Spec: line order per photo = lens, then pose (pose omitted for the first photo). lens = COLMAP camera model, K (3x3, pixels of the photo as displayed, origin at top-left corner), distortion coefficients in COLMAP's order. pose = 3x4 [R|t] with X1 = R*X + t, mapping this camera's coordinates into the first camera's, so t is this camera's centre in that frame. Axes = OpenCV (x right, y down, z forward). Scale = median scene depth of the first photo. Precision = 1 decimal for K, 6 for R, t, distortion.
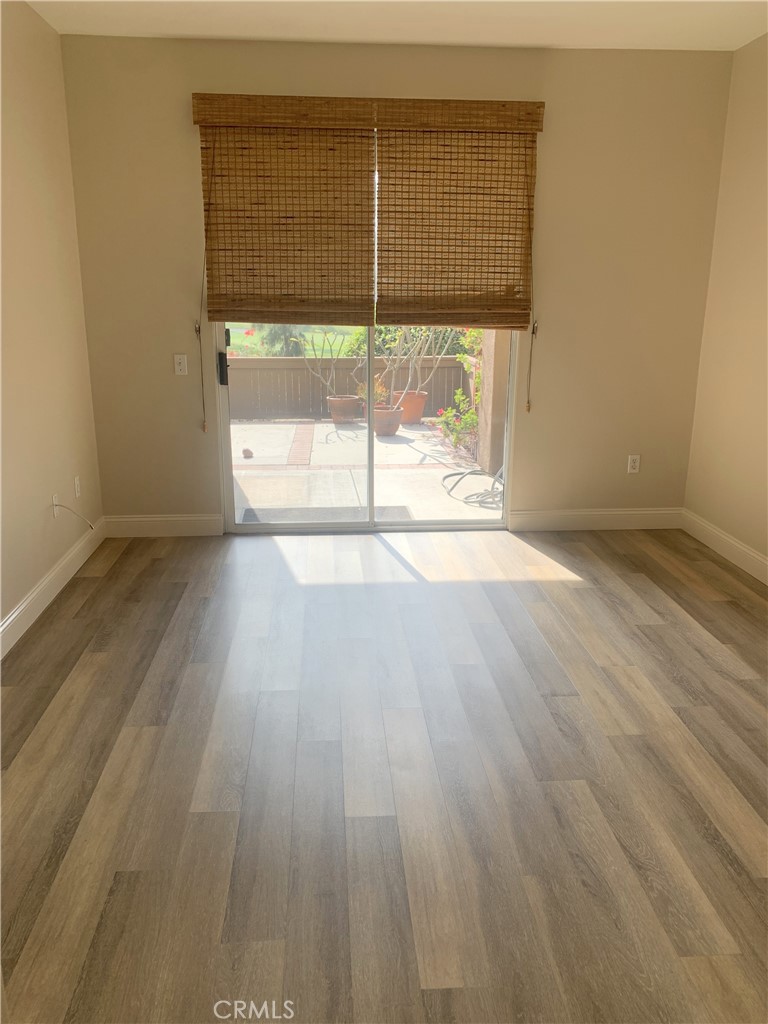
lens RADIAL K [[809.2, 0, 376.1], [0, 809.2, 506.9], [0, 0, 1]] dist [0.045186, -0.051189]
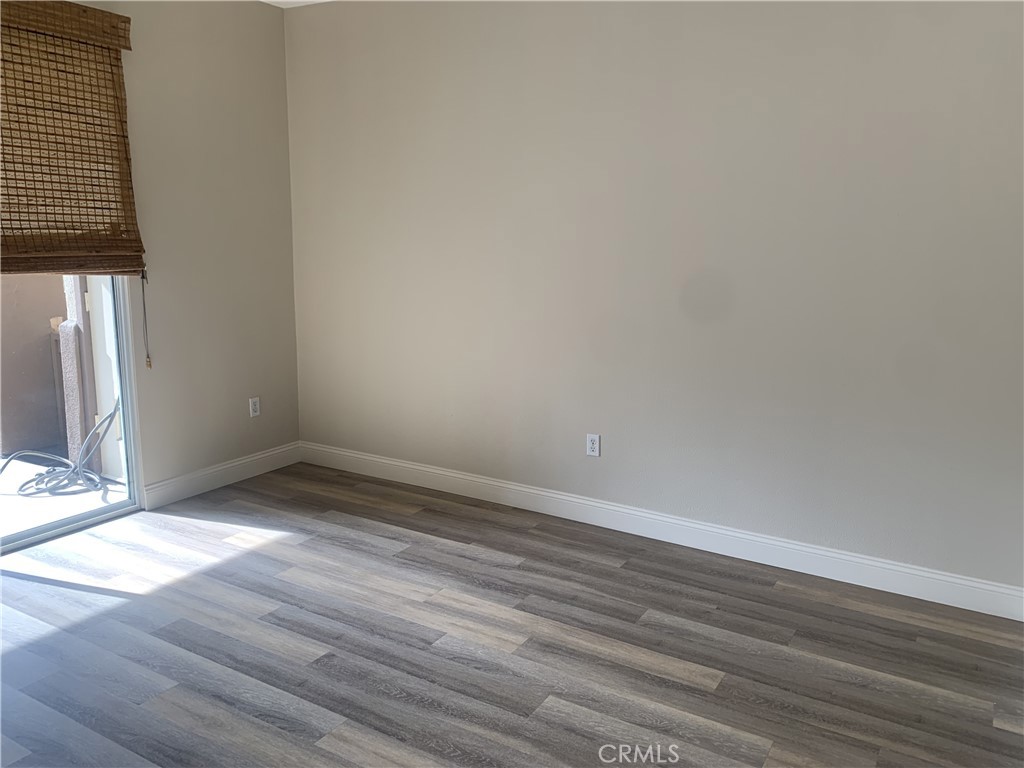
lens RADIAL K [[809.2, 0, 504.4], [0, 809.2, 391.7], [0, 0, 1]] dist [0.045186, -0.051189]
pose [[0.567040, -0.158470, 0.808302, -0.322627], [0.201926, 0.978118, 0.050108, -0.065198], [-0.798556, 0.134804, 0.586631, 0.212641]]
